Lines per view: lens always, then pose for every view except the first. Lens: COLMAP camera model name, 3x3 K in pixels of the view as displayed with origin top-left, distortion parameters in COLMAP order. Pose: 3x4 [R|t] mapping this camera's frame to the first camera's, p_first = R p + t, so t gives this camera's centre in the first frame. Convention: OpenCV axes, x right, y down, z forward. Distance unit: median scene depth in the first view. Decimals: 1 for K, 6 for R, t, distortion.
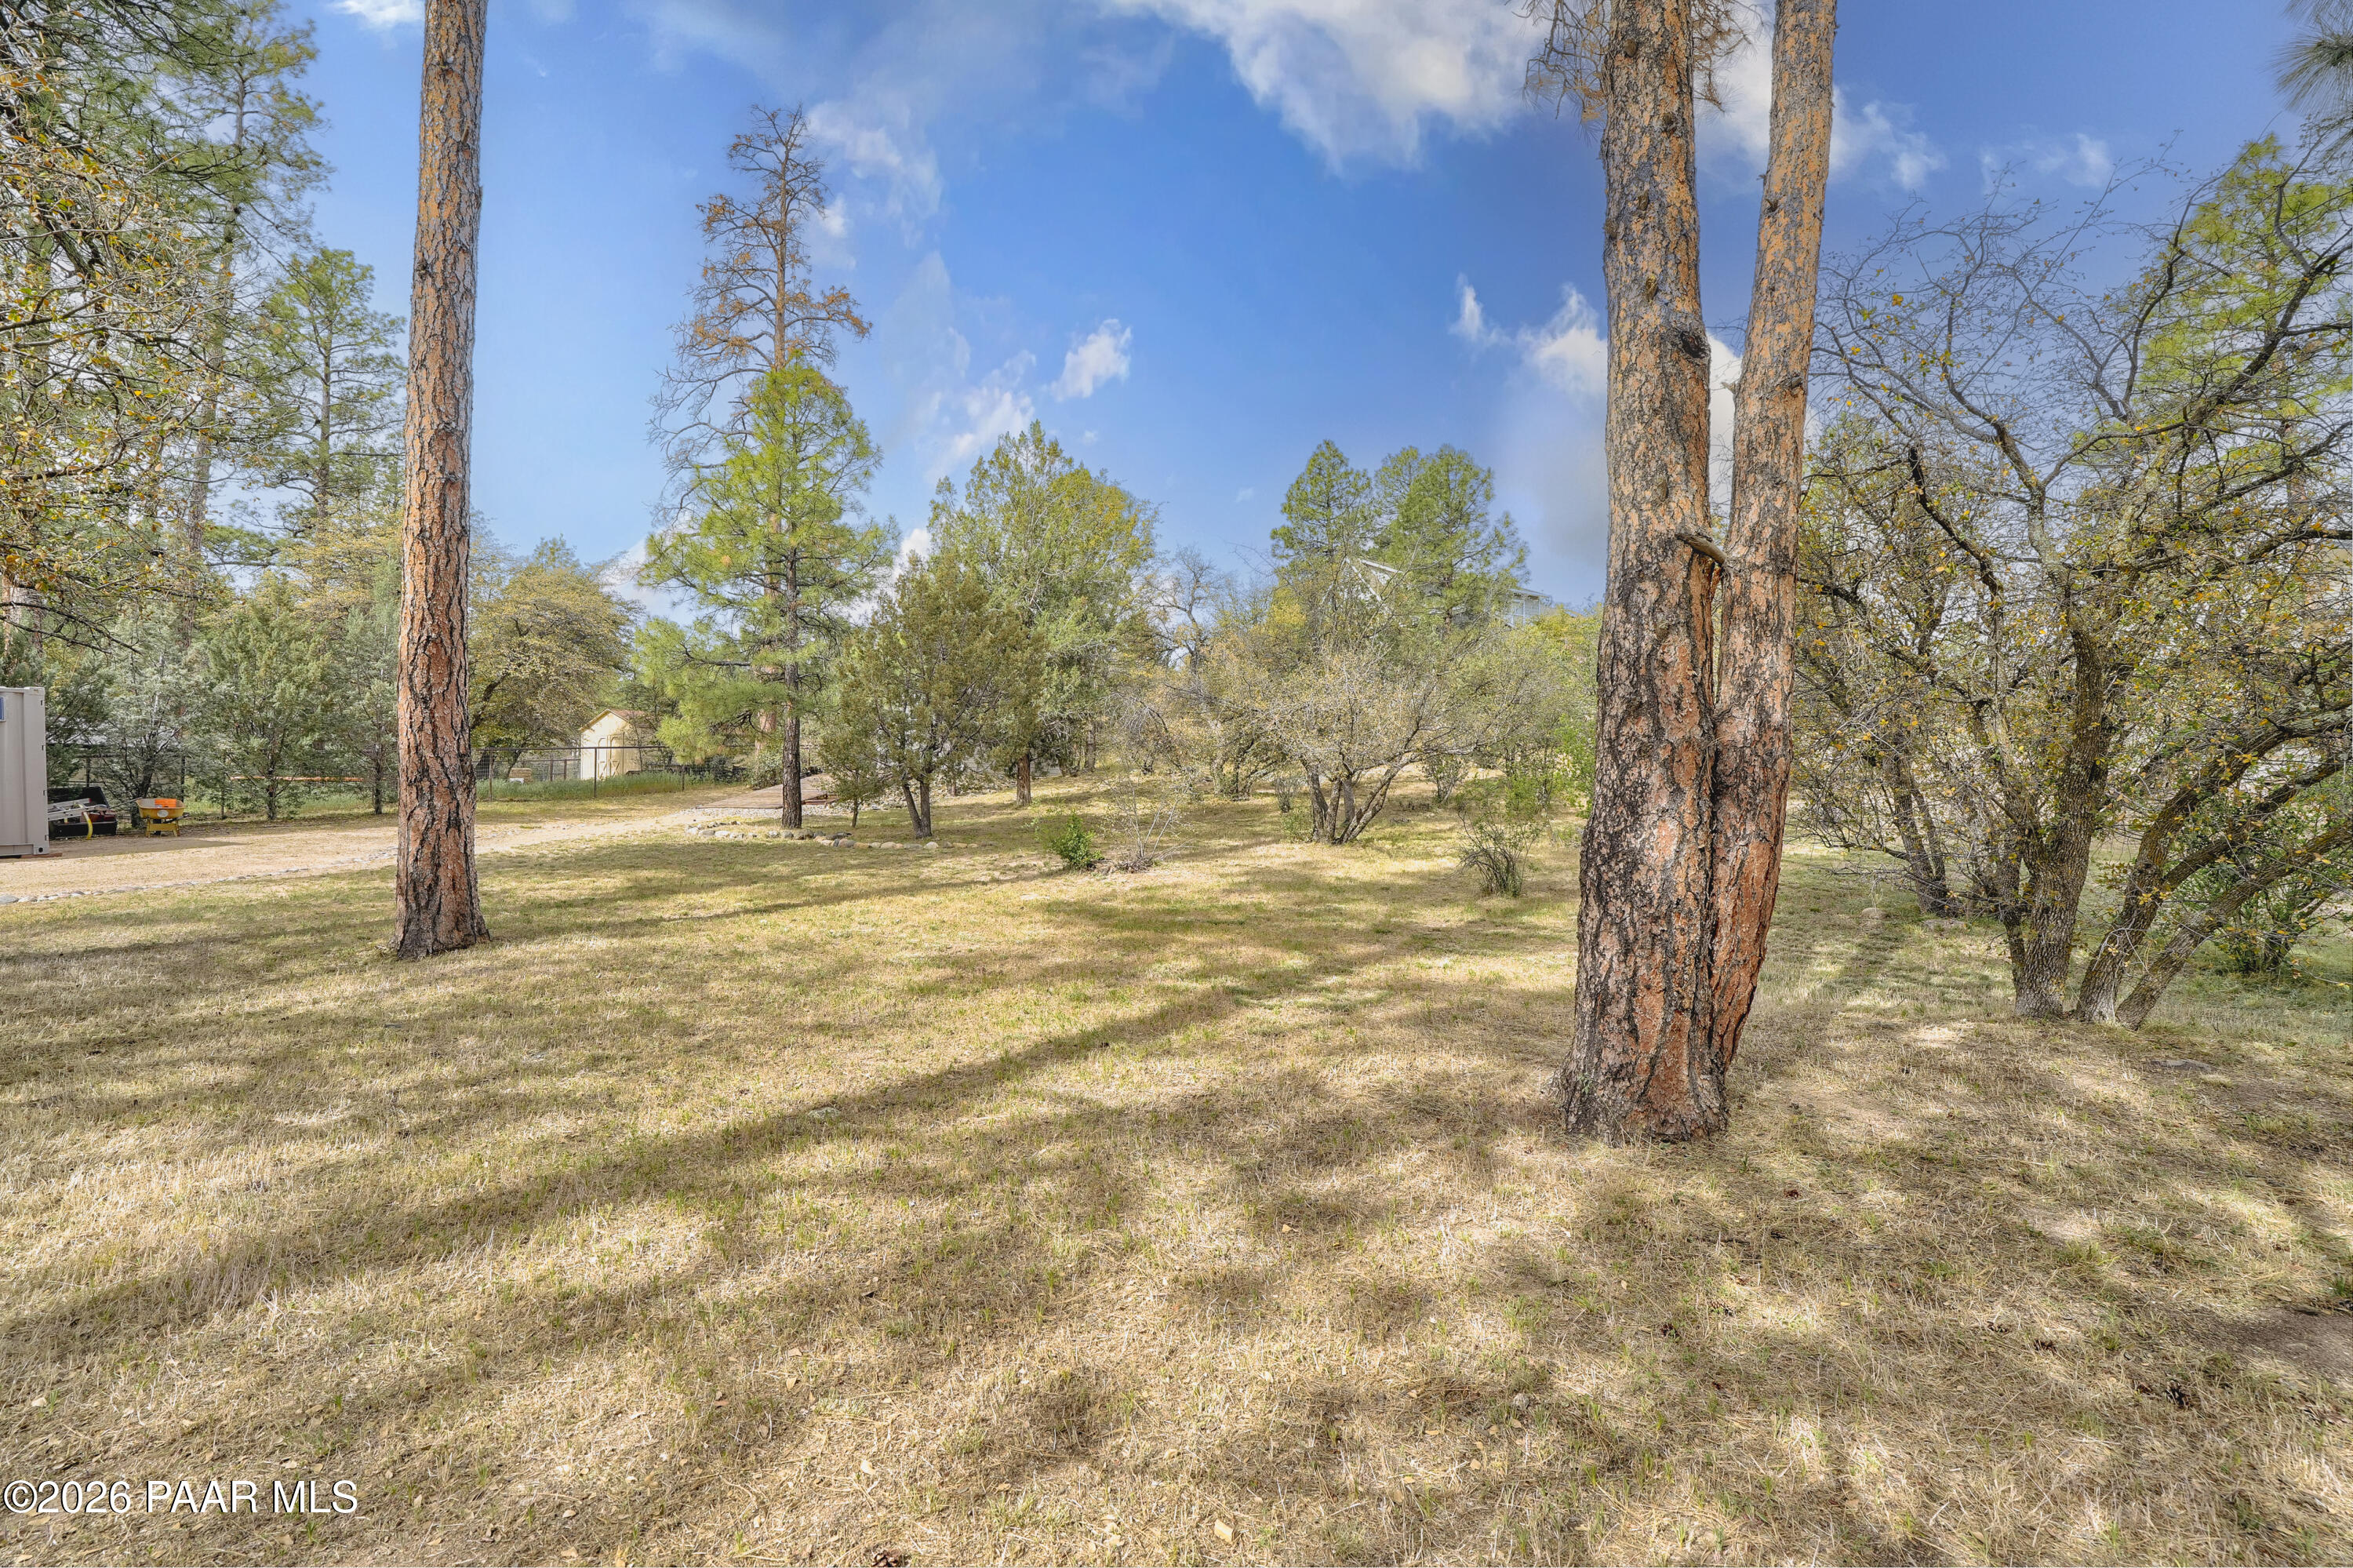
lens RADIAL K [[1092.5, 0, 1179.0], [0, 1092.5, 775.3], [0, 0, 1]] dist [-0.066294, 0.022295]
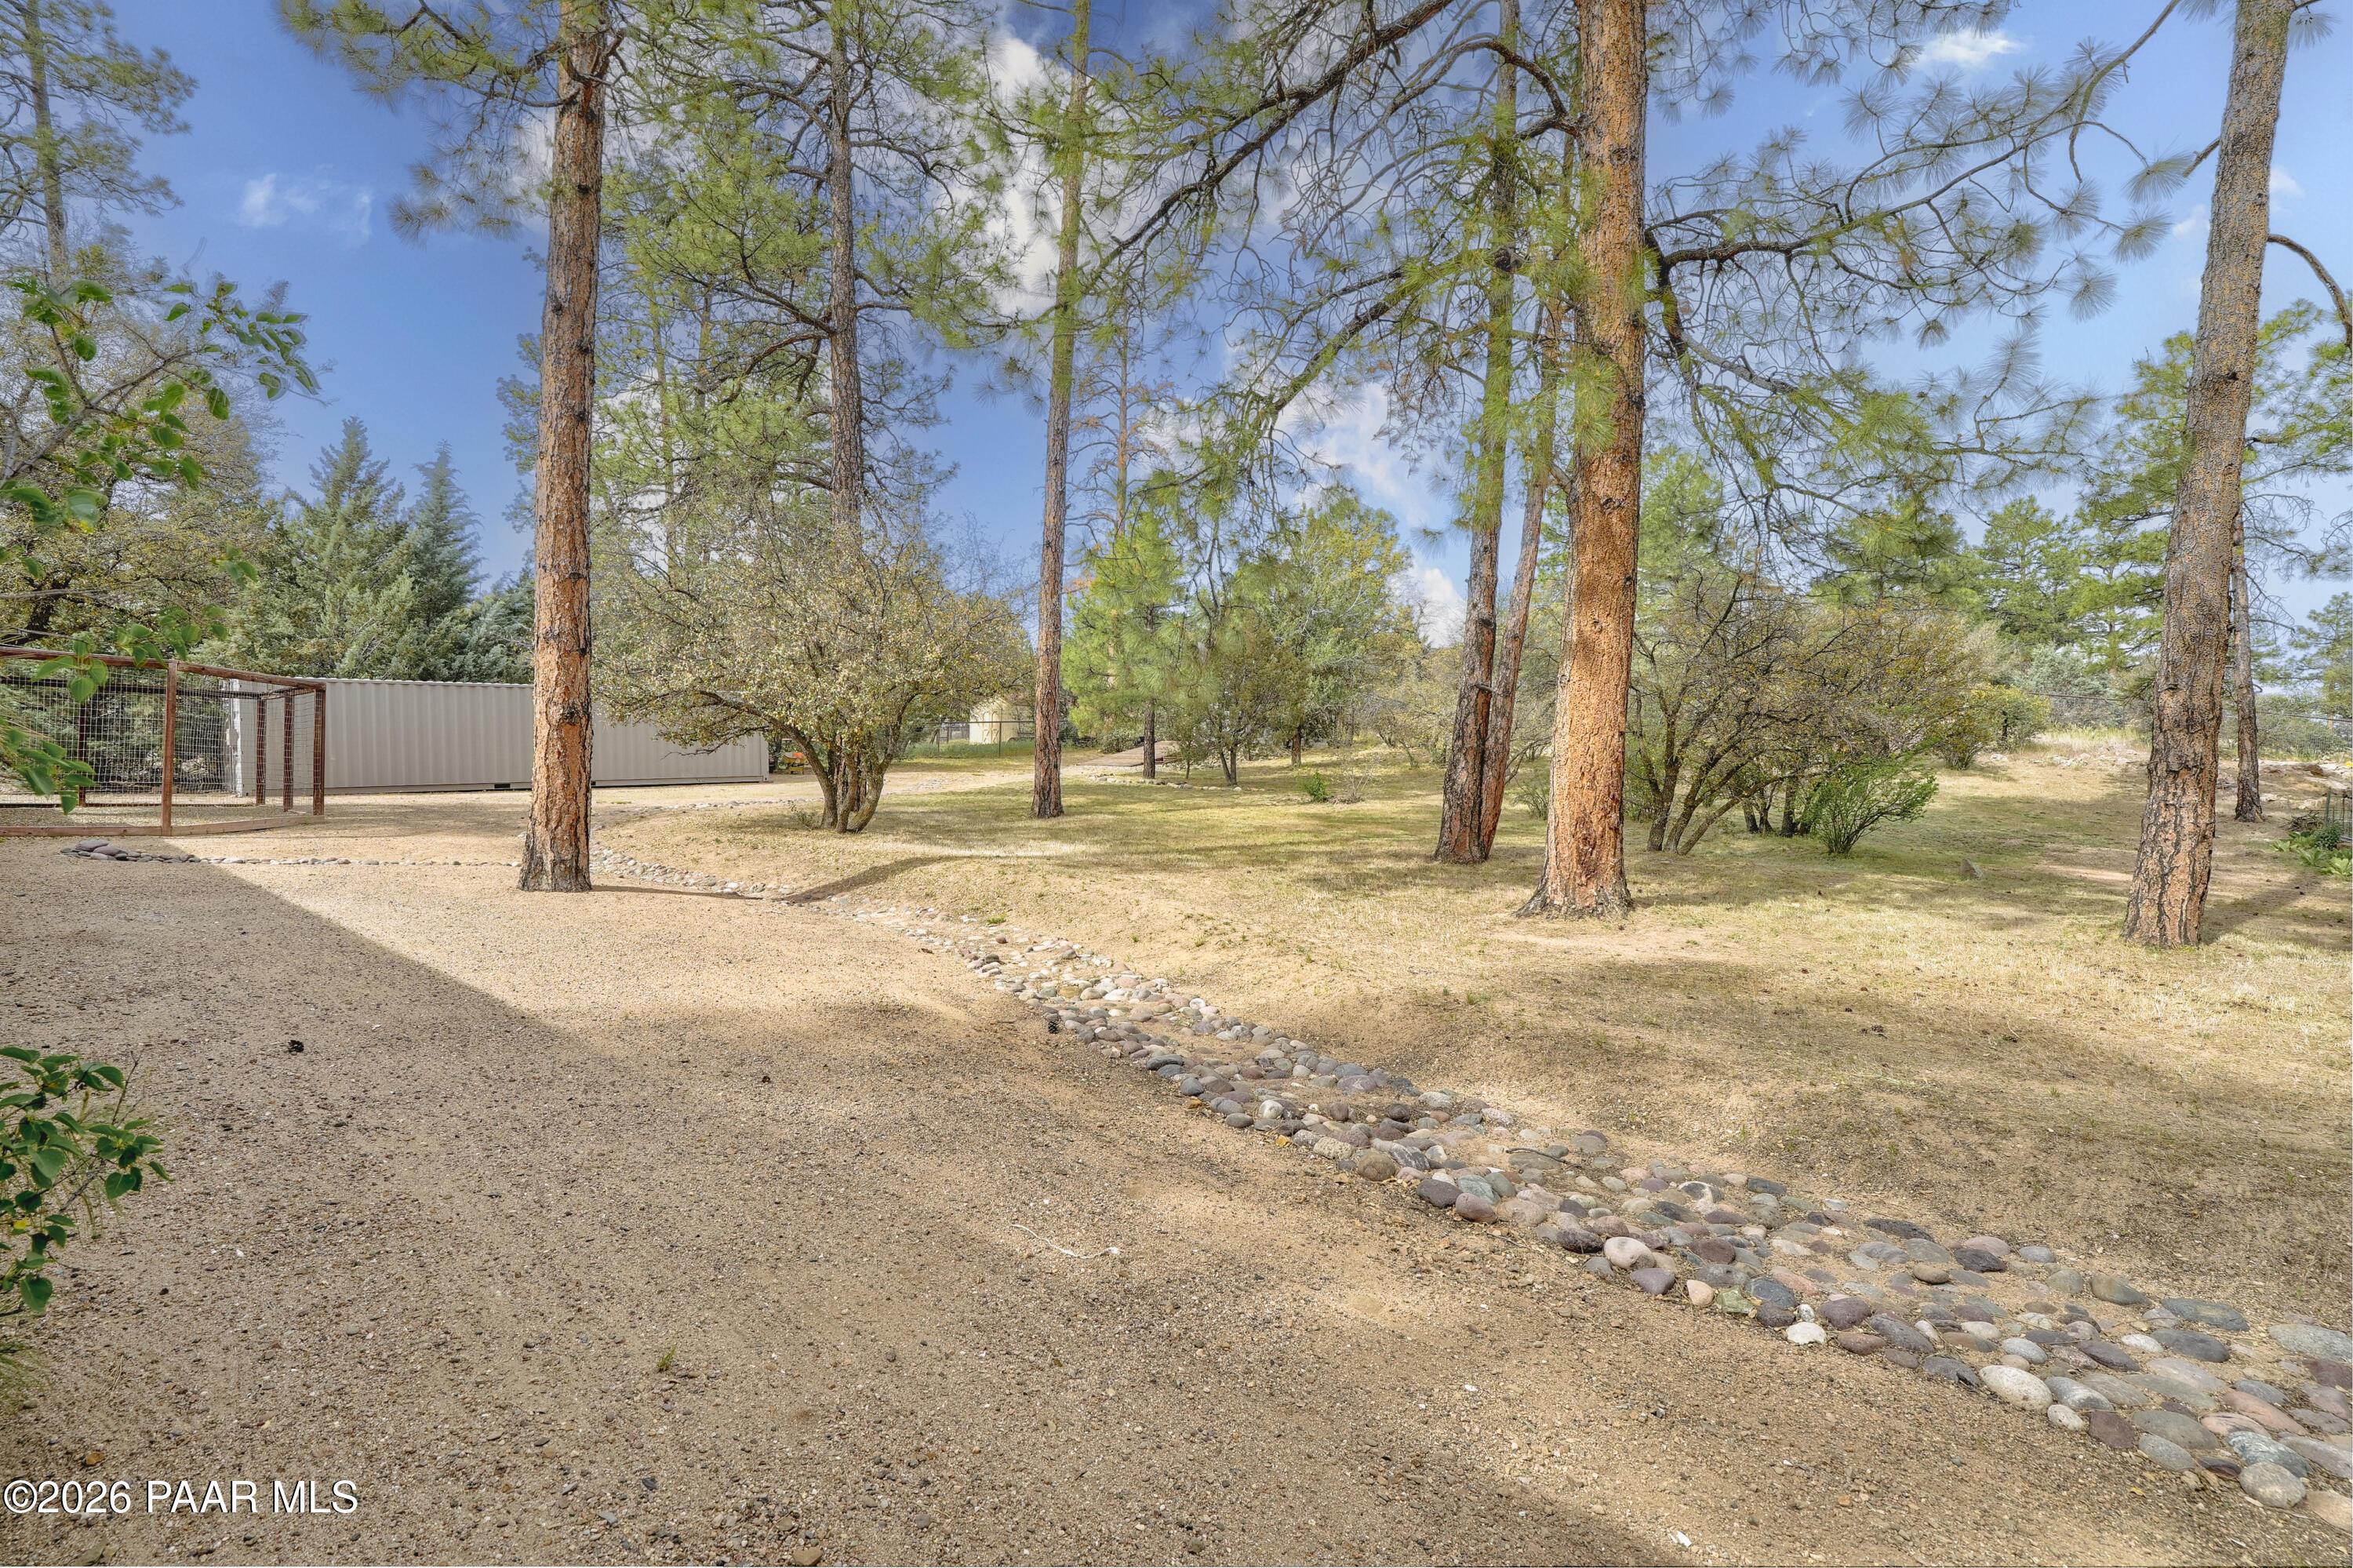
lens RADIAL K [[1092.5, 0, 1172.8], [0, 1092.5, 767.3], [0, 0, 1]] dist [-0.066294, 0.022295]
pose [[0.964551, 0.023382, -0.262858, 0.099585], [-0.017425, 0.999536, 0.024972, -0.008338], [0.263320, -0.019506, 0.964511, -0.548317]]
